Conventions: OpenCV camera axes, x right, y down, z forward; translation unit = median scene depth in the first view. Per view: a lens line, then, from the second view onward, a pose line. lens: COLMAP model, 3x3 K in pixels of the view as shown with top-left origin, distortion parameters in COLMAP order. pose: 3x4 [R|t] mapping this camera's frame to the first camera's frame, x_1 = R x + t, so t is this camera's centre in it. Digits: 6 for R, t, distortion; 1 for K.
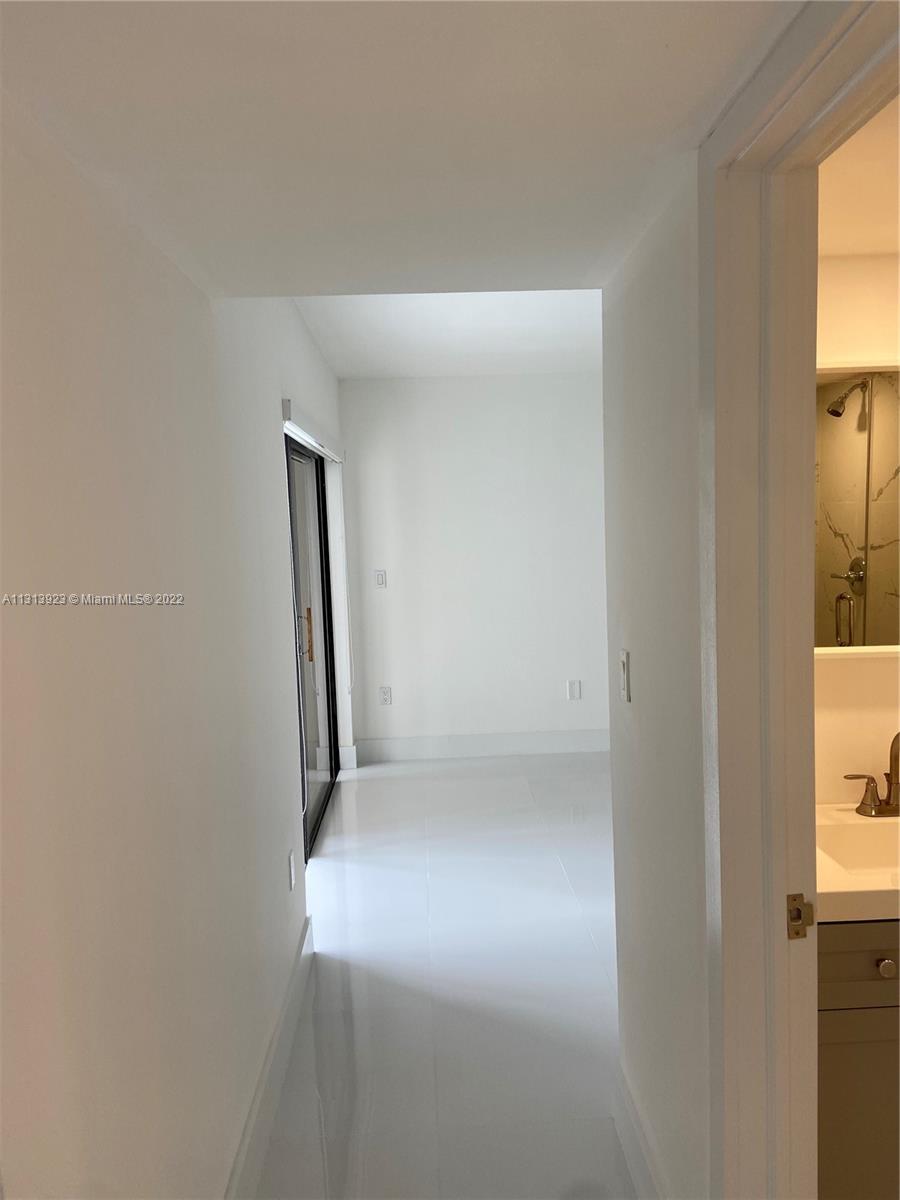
lens RADIAL K [[901.1, 0, 449.6], [0, 901.1, 600.6], [0, 0, 1]] dist [0.101207, -0.111146]
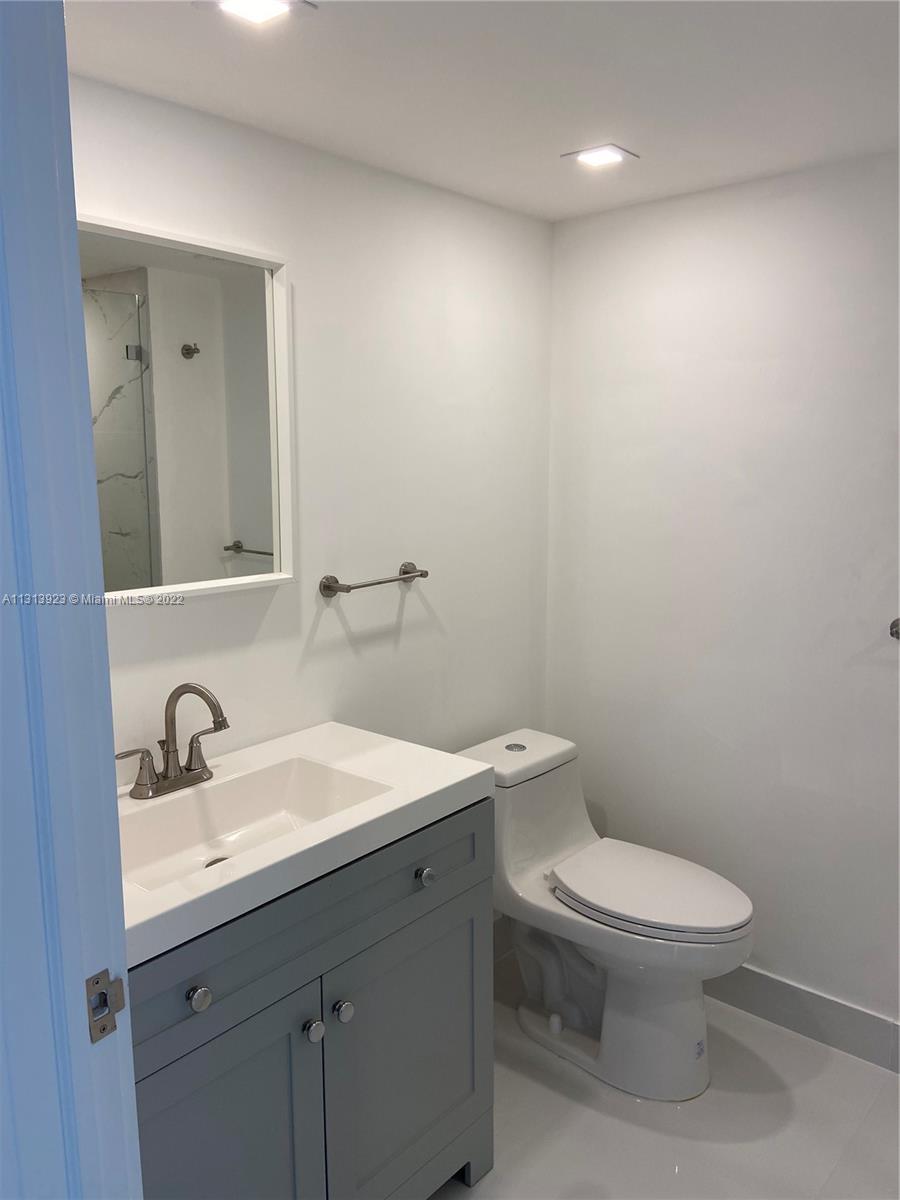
lens RADIAL K [[901.1, 0, 451.2], [0, 901.1, 596.3], [0, 0, 1]] dist [0.101207, -0.111146]
pose [[0.672898, -0.083531, 0.735004, 0.061053], [0.046903, 0.996423, 0.070300, 0.013340], [-0.738247, -0.012831, 0.674409, 0.260928]]
